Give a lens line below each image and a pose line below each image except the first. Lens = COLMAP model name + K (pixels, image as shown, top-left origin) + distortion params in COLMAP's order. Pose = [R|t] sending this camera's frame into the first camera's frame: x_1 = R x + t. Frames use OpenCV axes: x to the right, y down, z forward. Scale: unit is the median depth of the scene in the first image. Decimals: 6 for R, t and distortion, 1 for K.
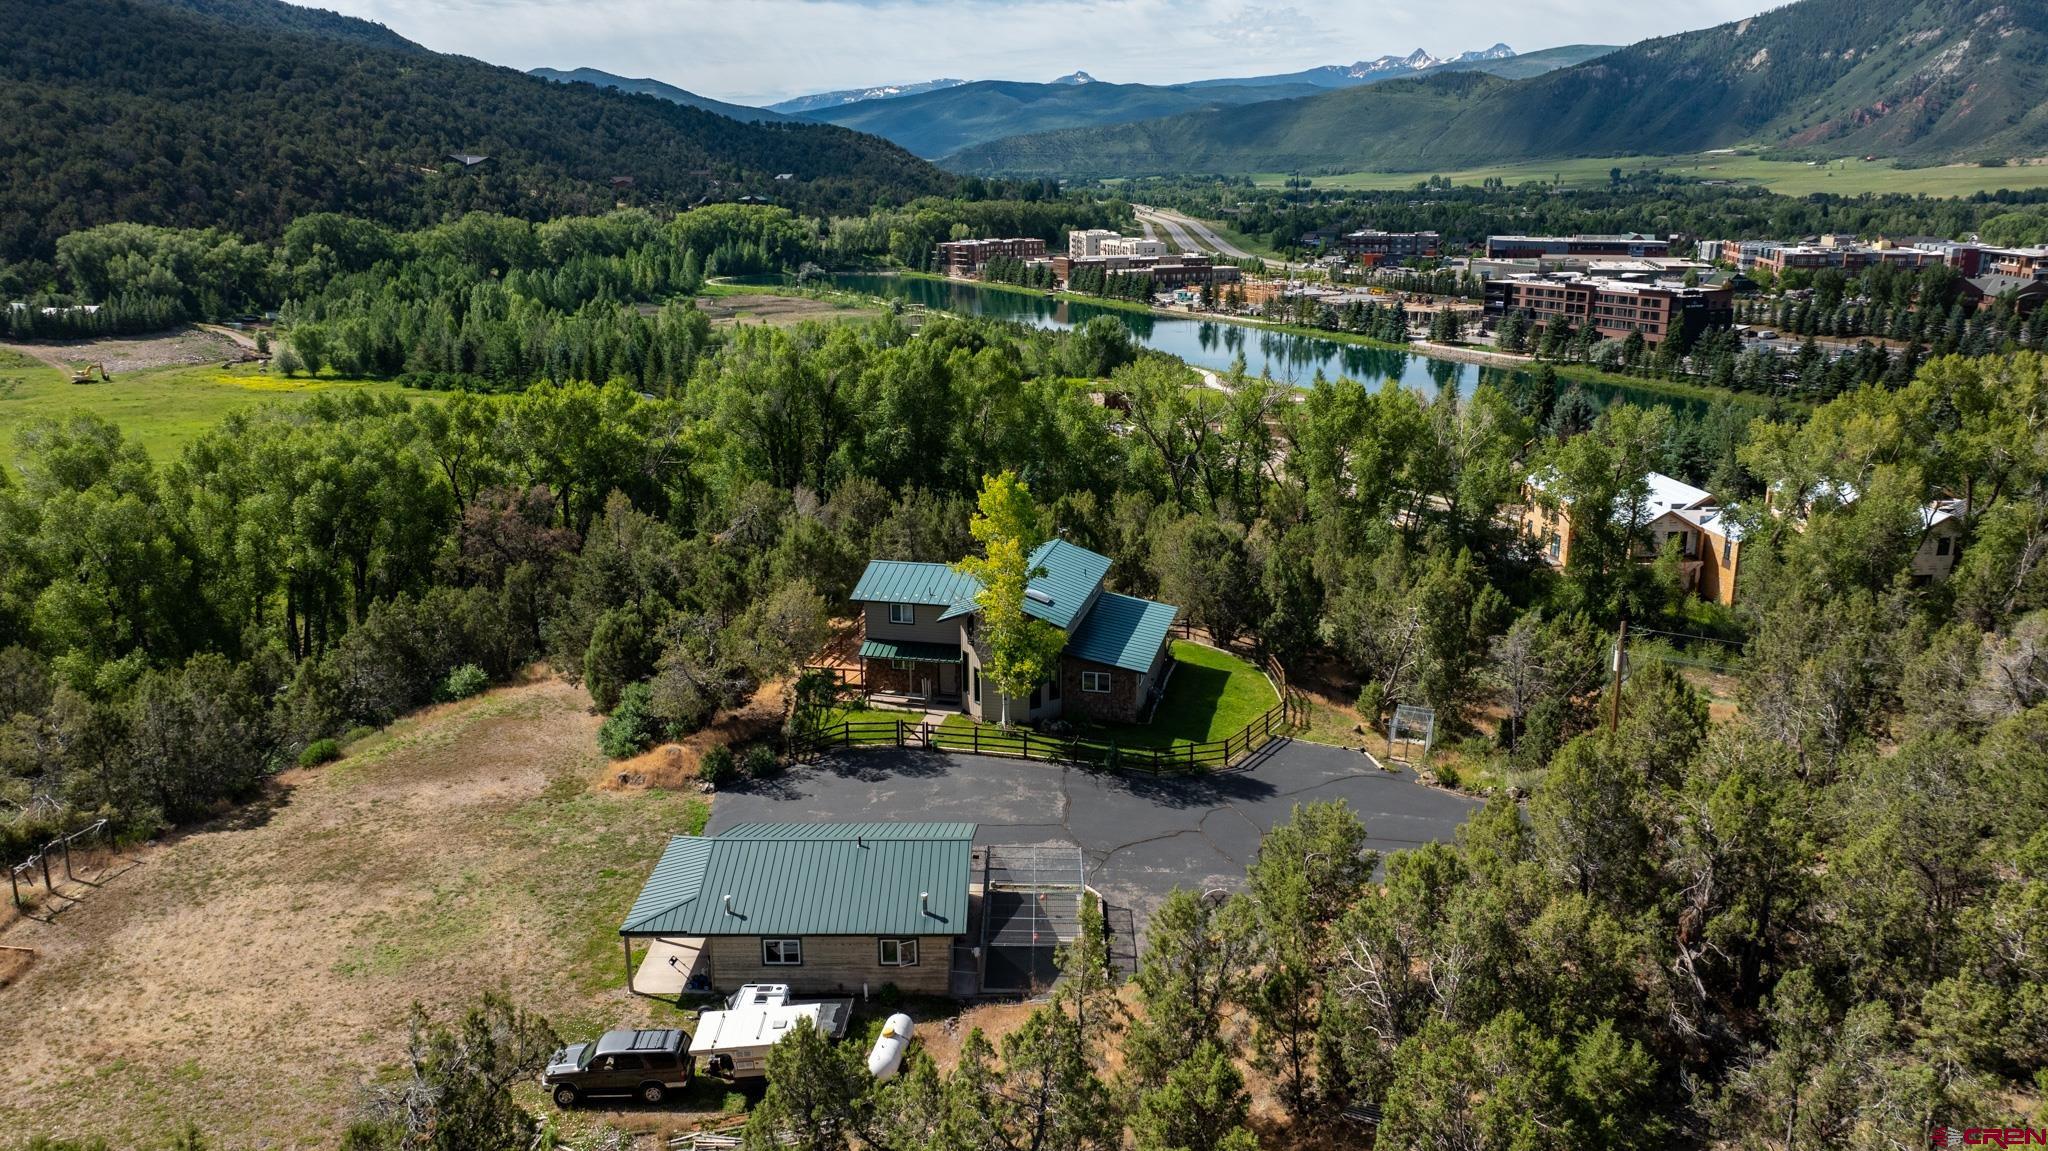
lens RADIAL K [[1413.3, 0, 1029.1], [0, 1413.3, 573.6], [0, 0, 1]] dist [-0.133758, 0.111332]
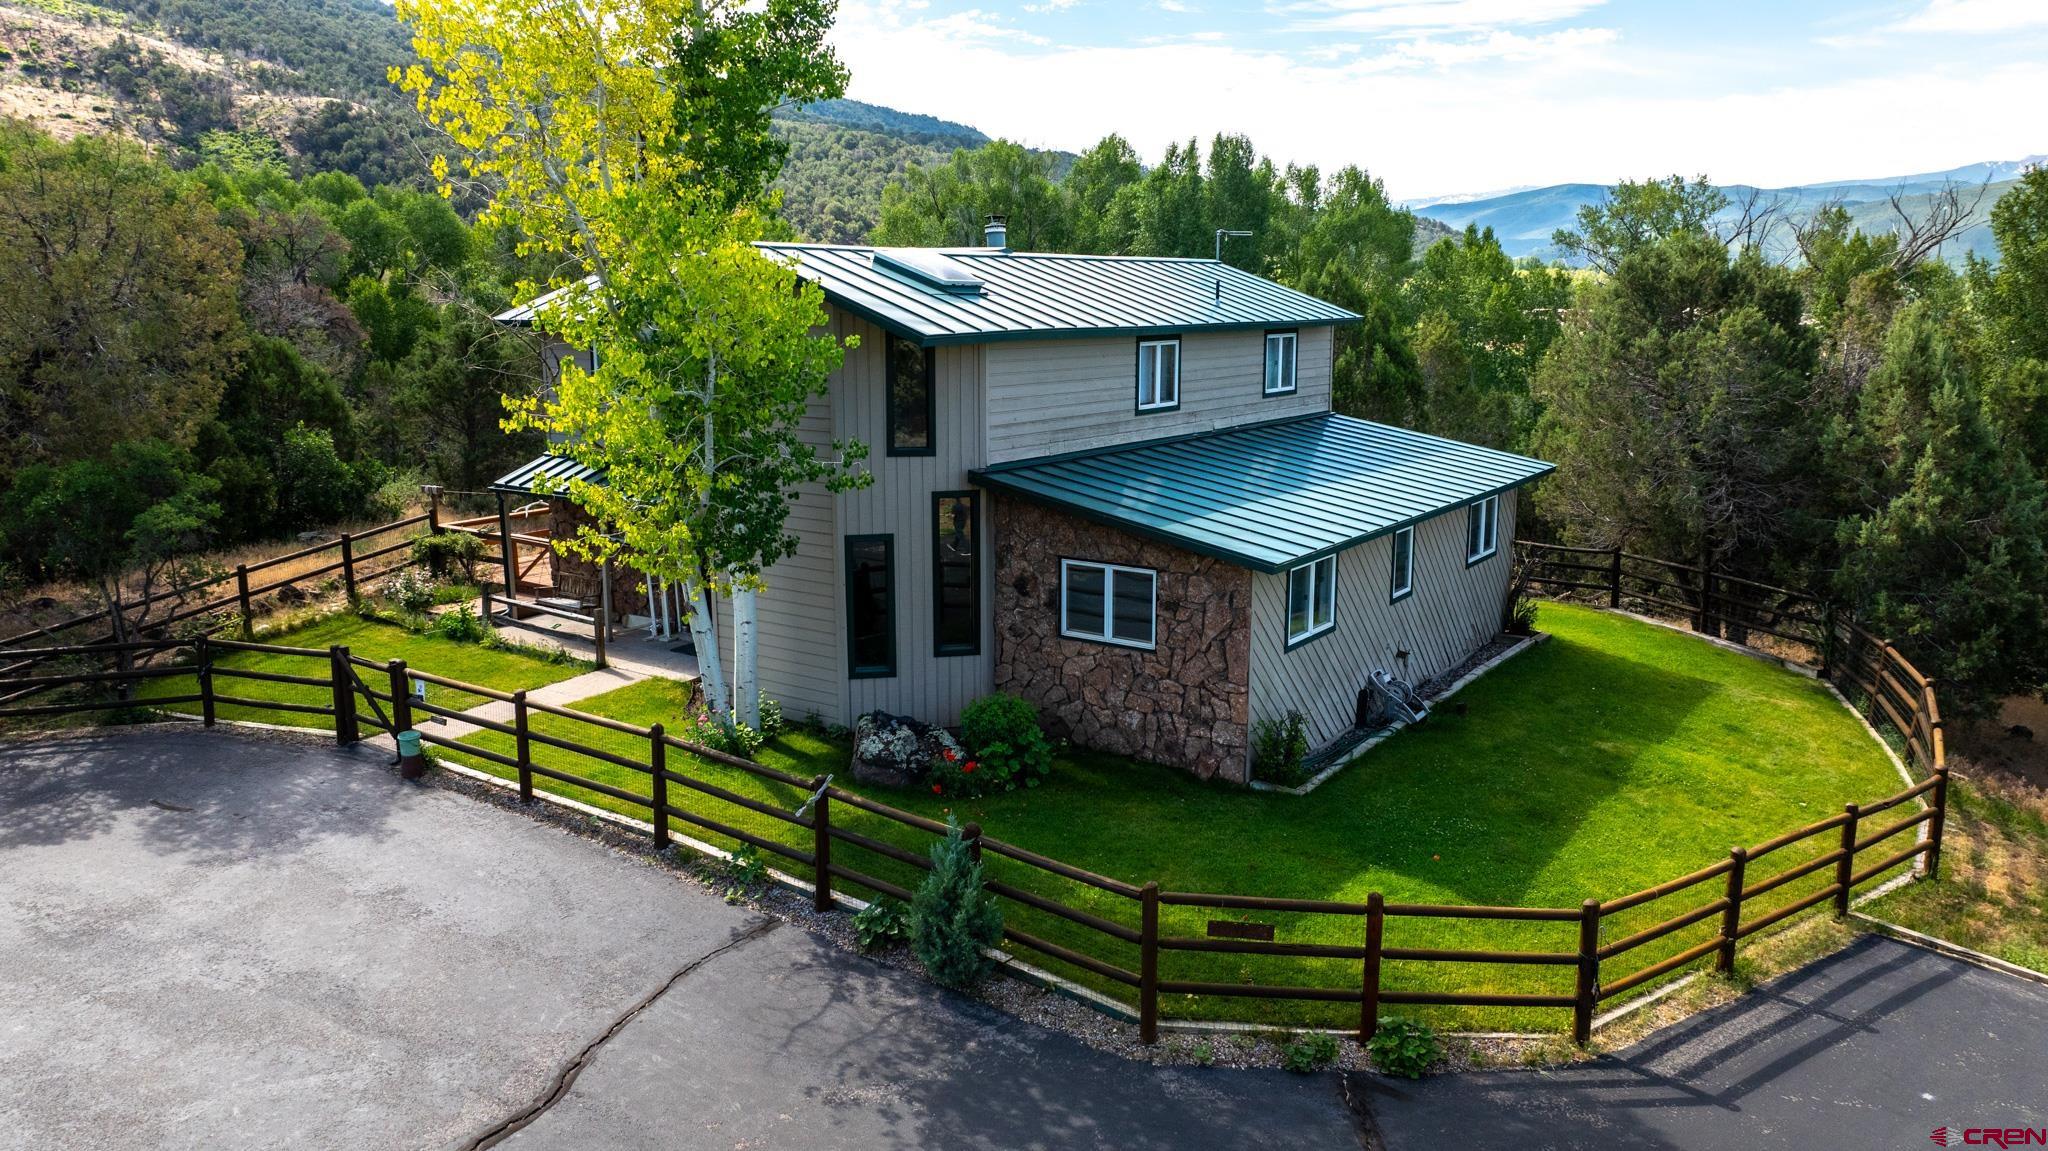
lens RADIAL K [[1413.3, 0, 1029.1], [0, 1413.3, 573.6], [0, 0, 1]] dist [-0.133758, 0.111332]
pose [[0.922042, 0.071860, -0.380361, 0.017509], [-0.100793, 0.993292, -0.056676, 0.011671], [0.373737, 0.090595, 0.923100, 0.101683]]
